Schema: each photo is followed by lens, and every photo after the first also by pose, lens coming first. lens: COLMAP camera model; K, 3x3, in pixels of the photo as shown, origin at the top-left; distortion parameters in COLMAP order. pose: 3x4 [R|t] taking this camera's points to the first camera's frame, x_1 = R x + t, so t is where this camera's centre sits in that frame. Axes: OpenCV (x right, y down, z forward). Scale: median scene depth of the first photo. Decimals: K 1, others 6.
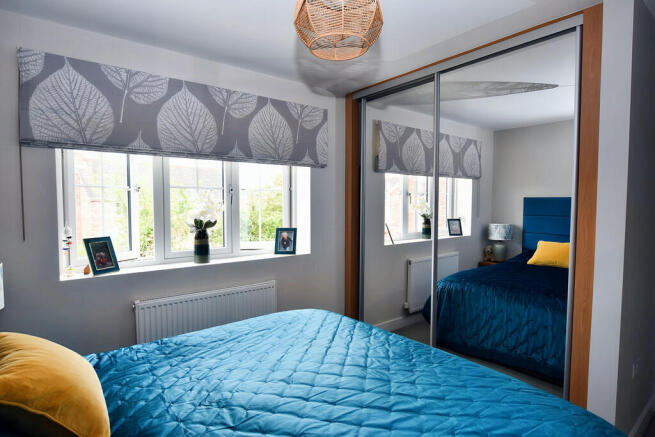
lens RADIAL K [[424.6, 0, 327.5], [0, 424.6, 218.5], [0, 0, 1]] dist [-0.003847, -0.002164]
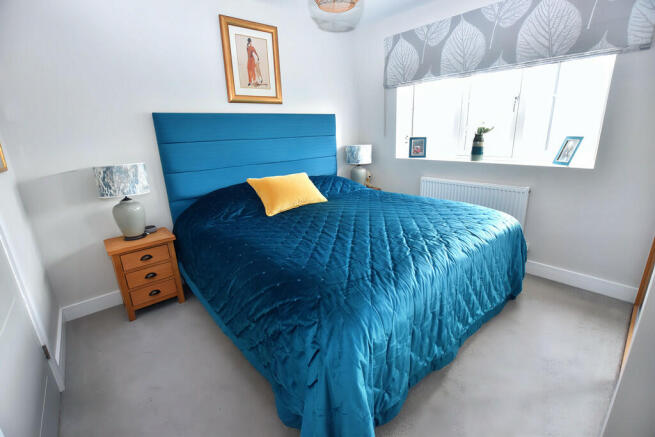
lens RADIAL K [[298.2, 0, 330.6], [0, 298.2, 219.0], [0, 0, 1]] dist [-0.030026, 0.001207]
pose [[-0.042995, 0.312553, -0.948927, 0.660639], [0.038311, 0.949622, 0.311047, -0.025518], [0.998341, -0.022981, -0.052803, 0.602960]]
